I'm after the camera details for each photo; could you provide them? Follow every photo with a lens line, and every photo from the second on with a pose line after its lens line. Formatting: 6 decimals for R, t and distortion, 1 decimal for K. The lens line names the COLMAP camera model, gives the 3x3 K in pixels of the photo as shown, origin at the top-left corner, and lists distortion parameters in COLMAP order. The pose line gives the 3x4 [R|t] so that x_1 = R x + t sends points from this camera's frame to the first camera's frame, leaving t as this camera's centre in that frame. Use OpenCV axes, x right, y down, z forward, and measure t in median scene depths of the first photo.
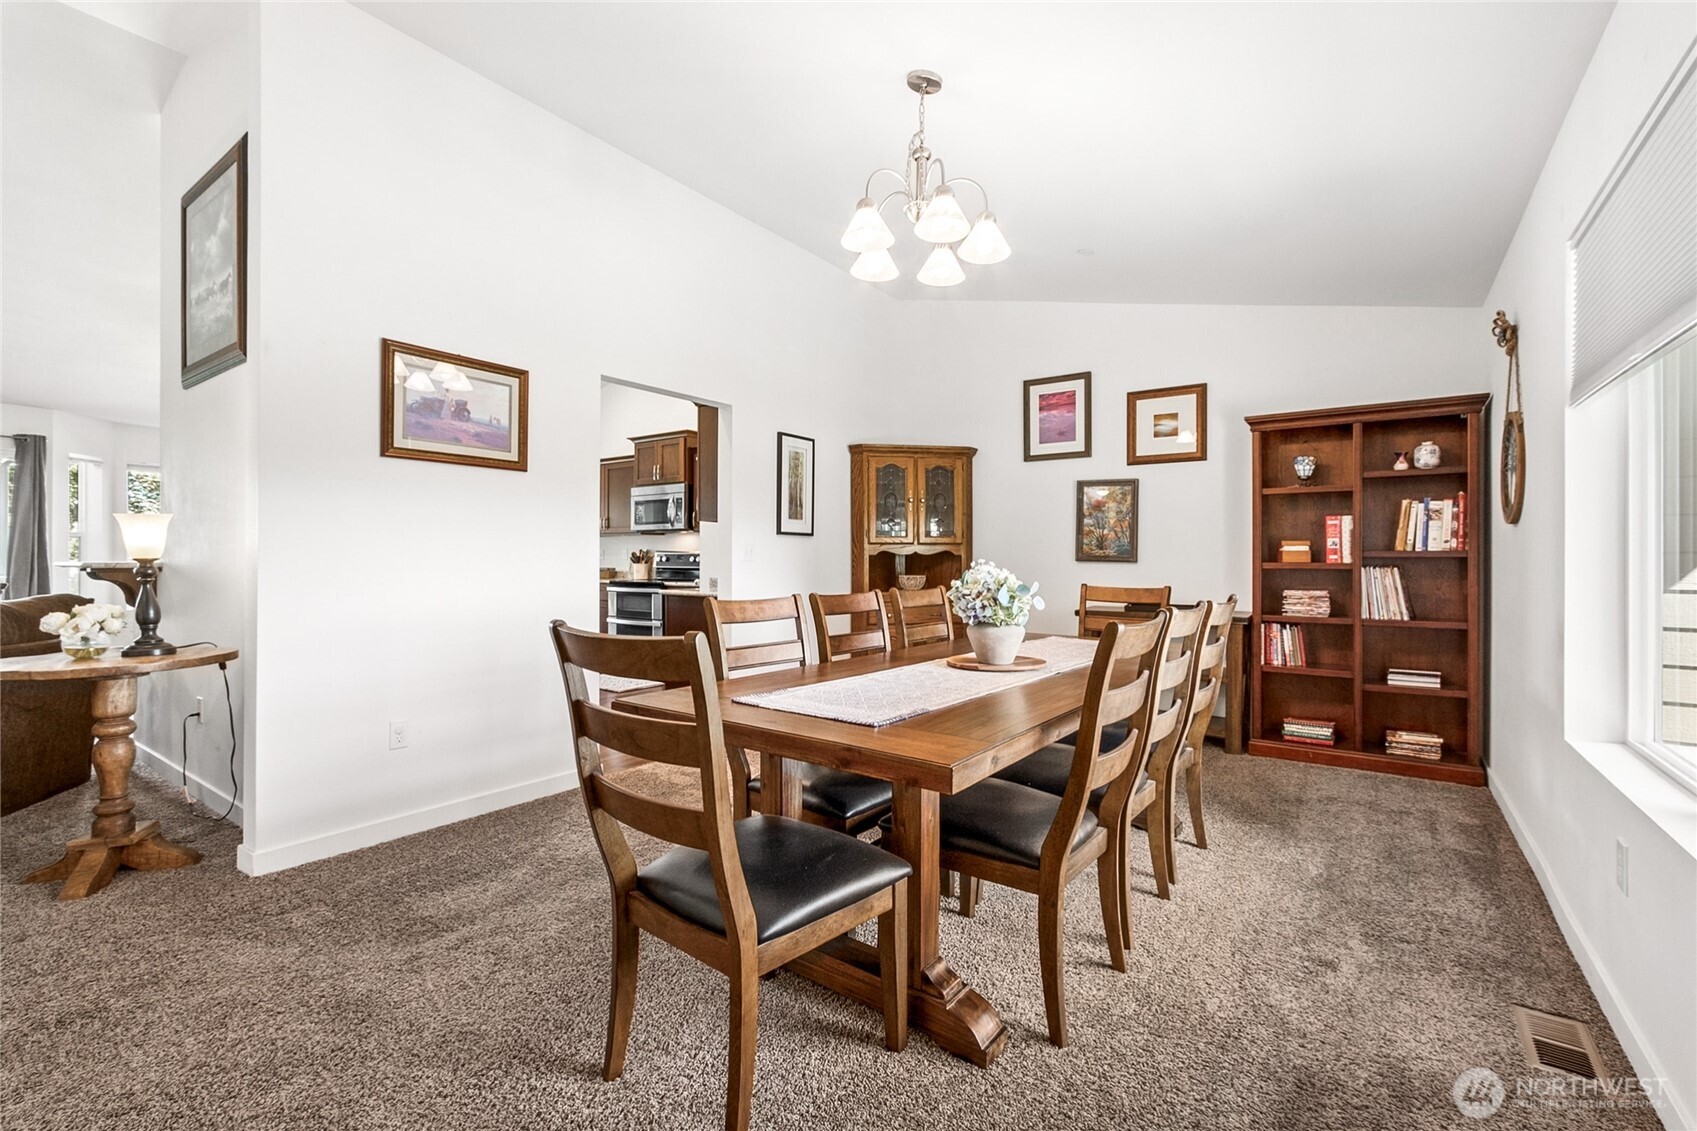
lens RADIAL K [[748.1, 0, 848.5], [0, 748.1, 565.5], [0, 0, 1]] dist [-0.003239, 0.000191]
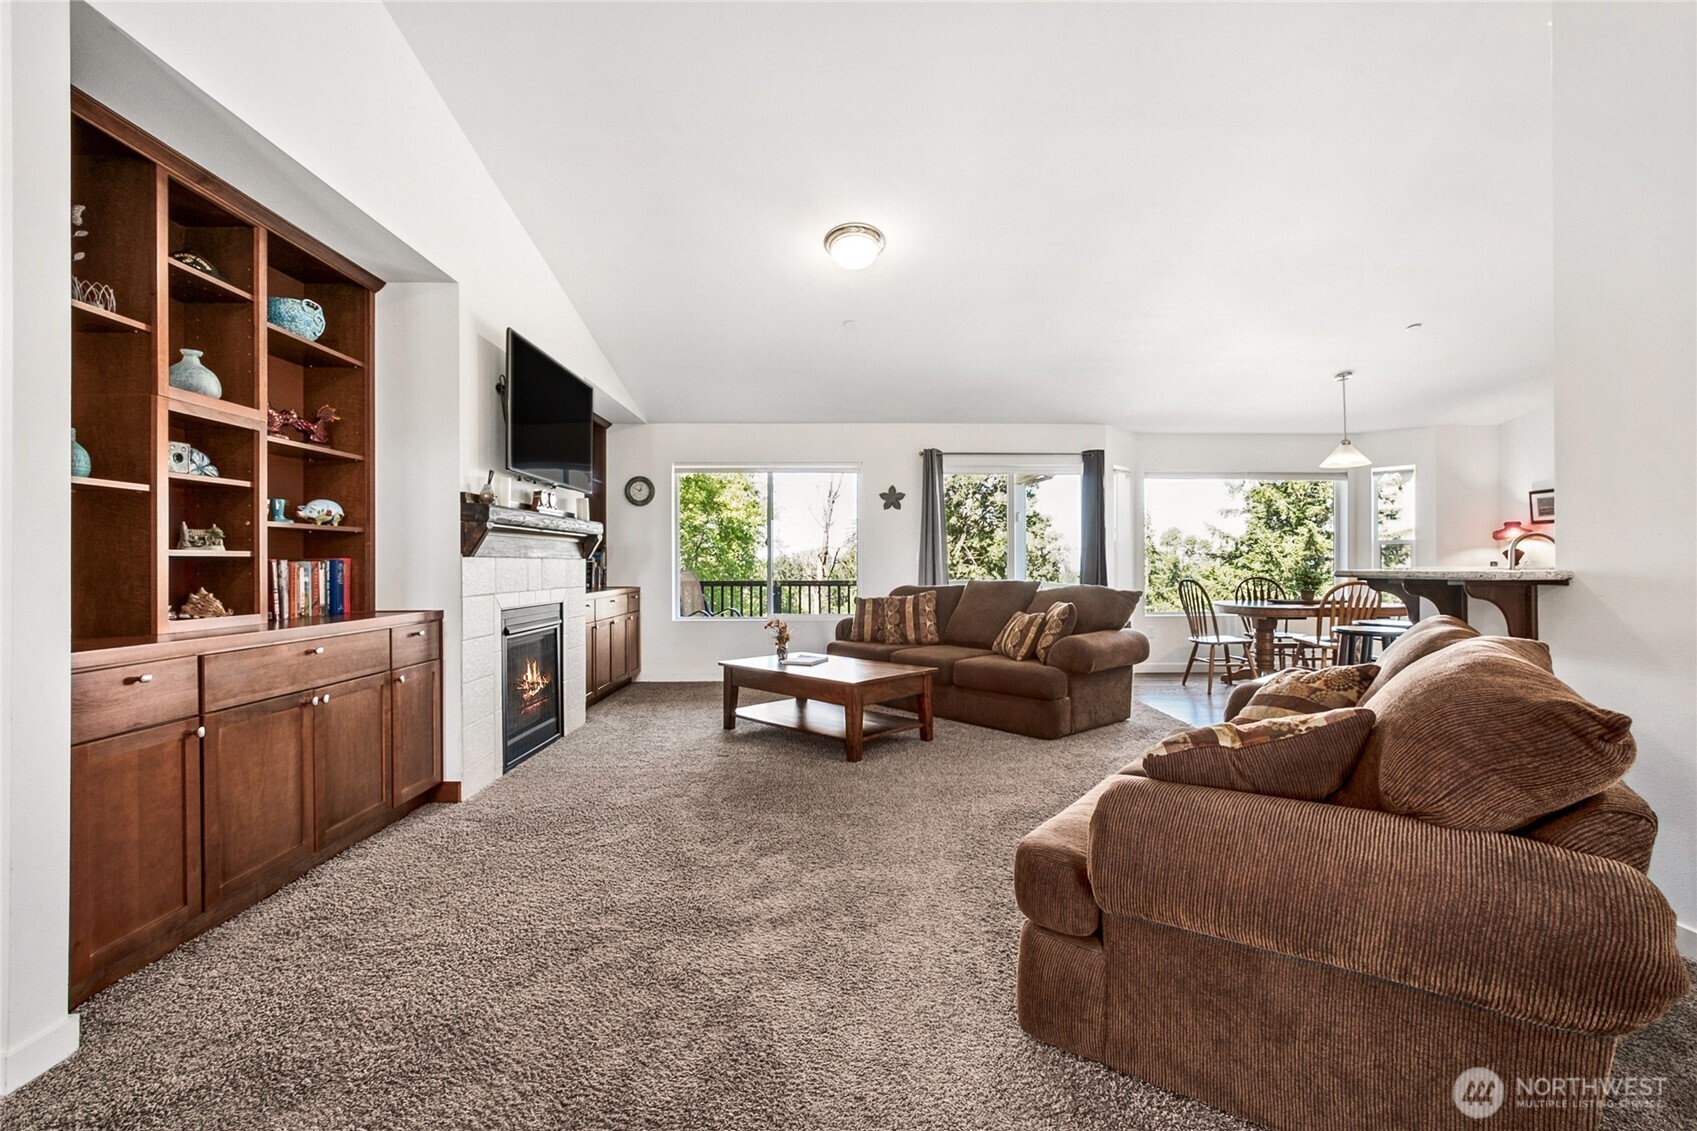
lens RADIAL K [[748.1, 0, 848.5], [0, 748.1, 565.5], [0, 0, 1]] dist [-0.003239, 0.000191]
pose [[0.604743, -0.004785, -0.796406, -0.431108], [-0.000540, 0.999979, -0.006418, -0.002286], [0.796420, 0.004312, 0.604728, 0.067976]]
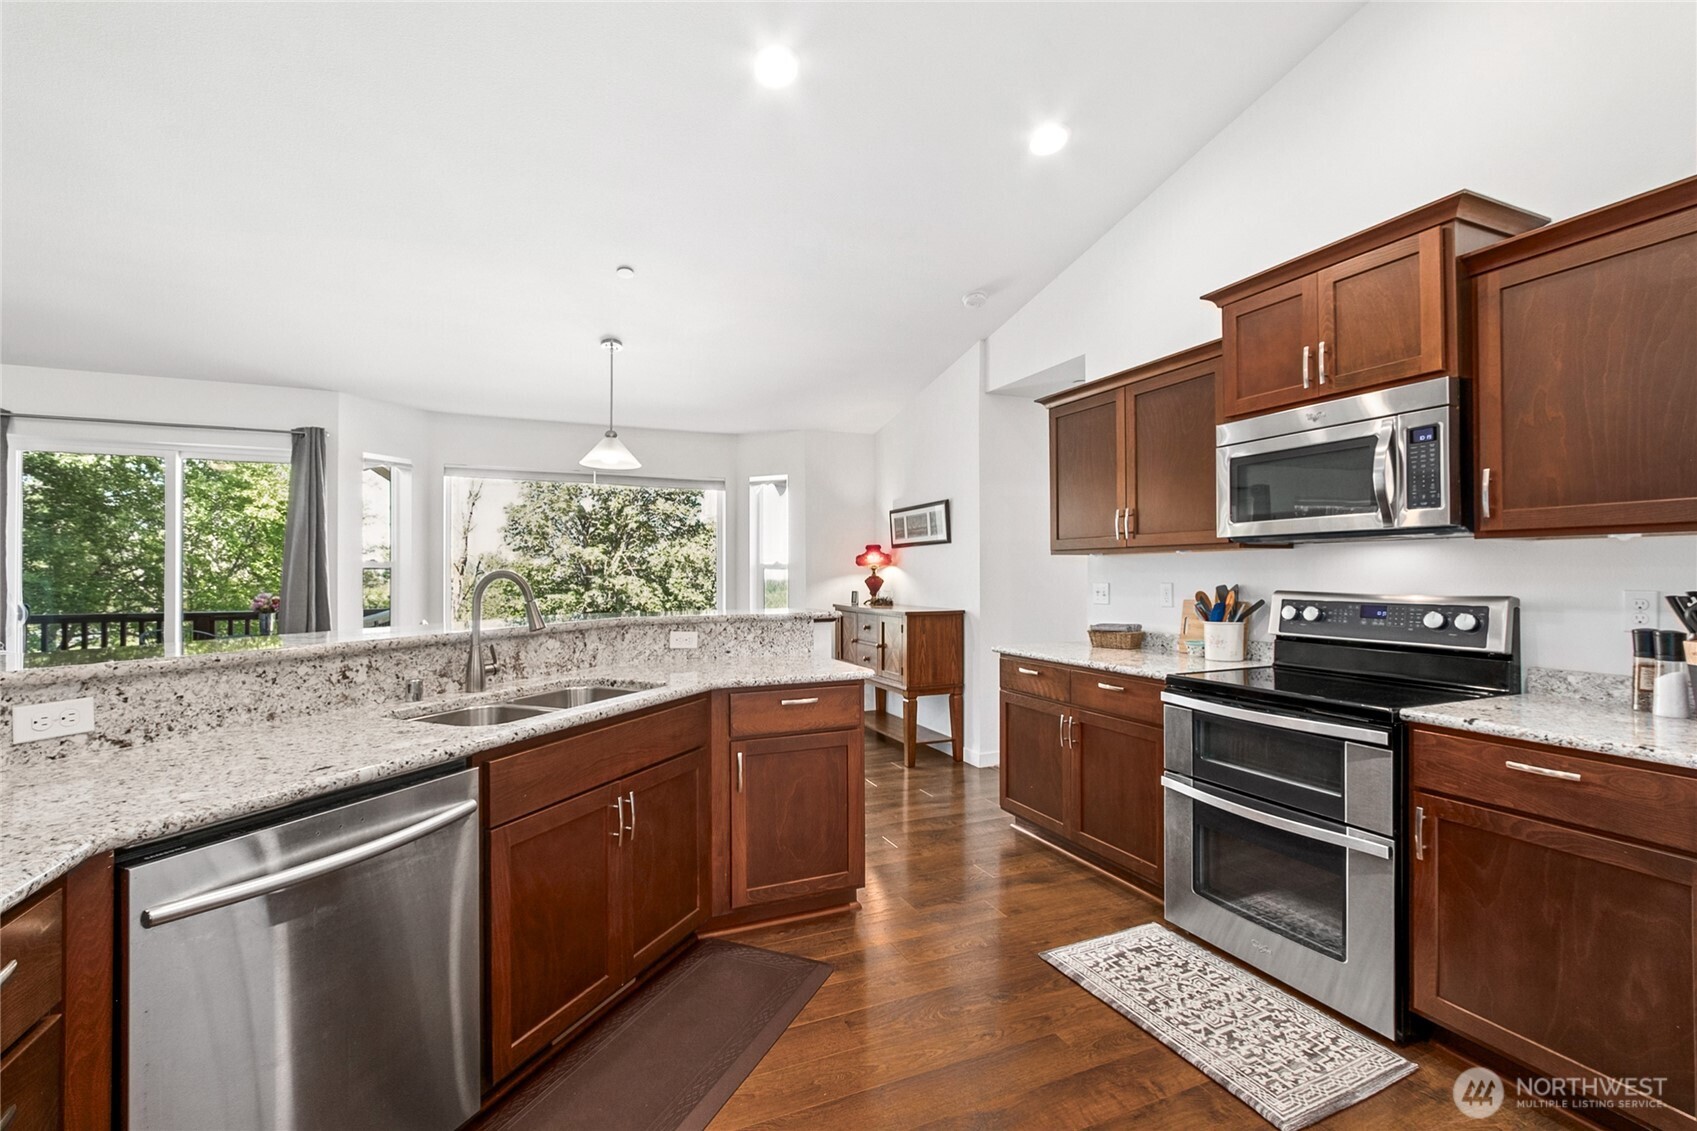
lens RADIAL K [[745.8, 0, 854.5], [0, 745.8, 571.1], [0, 0, 1]] dist [-0.000320, 0.000451]
pose [[0.863832, -0.007558, -0.503724, -0.272733], [0.002845, 0.999945, -0.010123, -0.028461], [0.503773, 0.007311, 0.863805, 0.615916]]
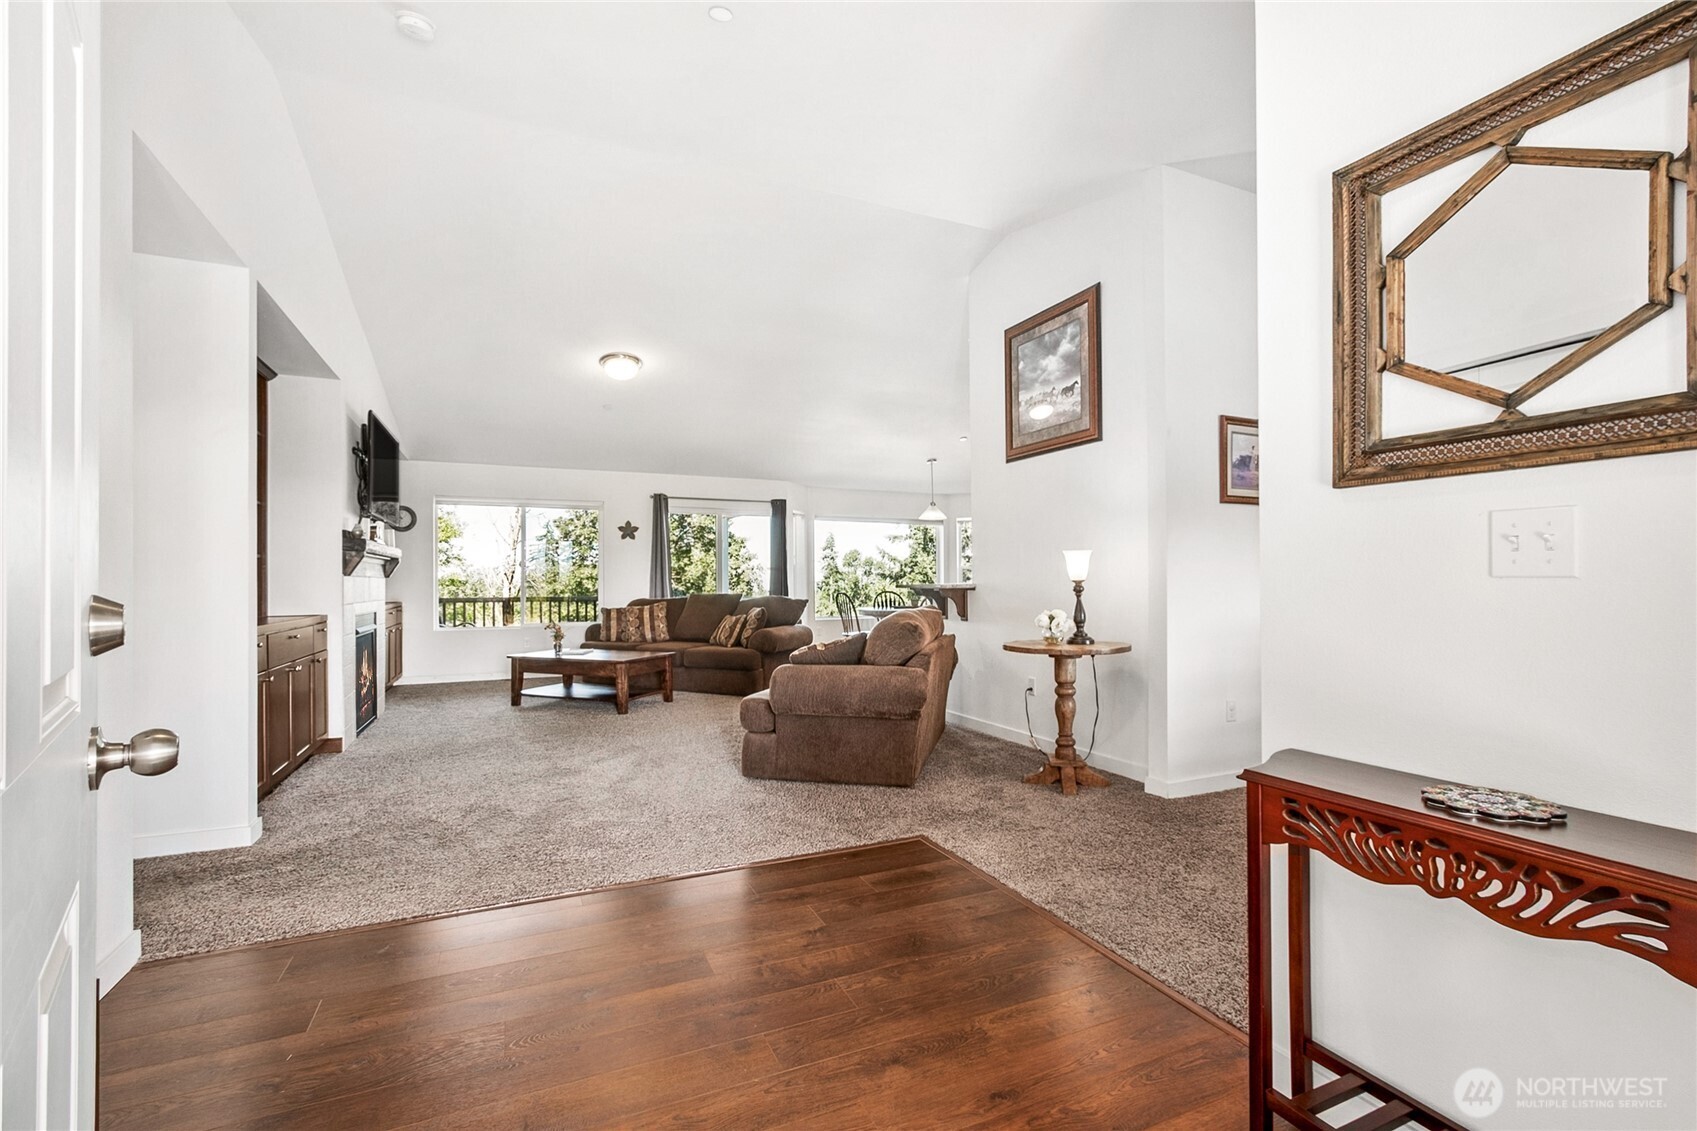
lens RADIAL K [[755.5, 0, 846.3], [0, 755.5, 578.6], [0, 0, 1]] dist [-0.000096, 0.000710]
pose [[0.866243, -0.010252, -0.499517, -0.222424], [0.003732, 0.999894, -0.014048, 0.003007], [0.499608, 0.010305, 0.866190, -0.216007]]
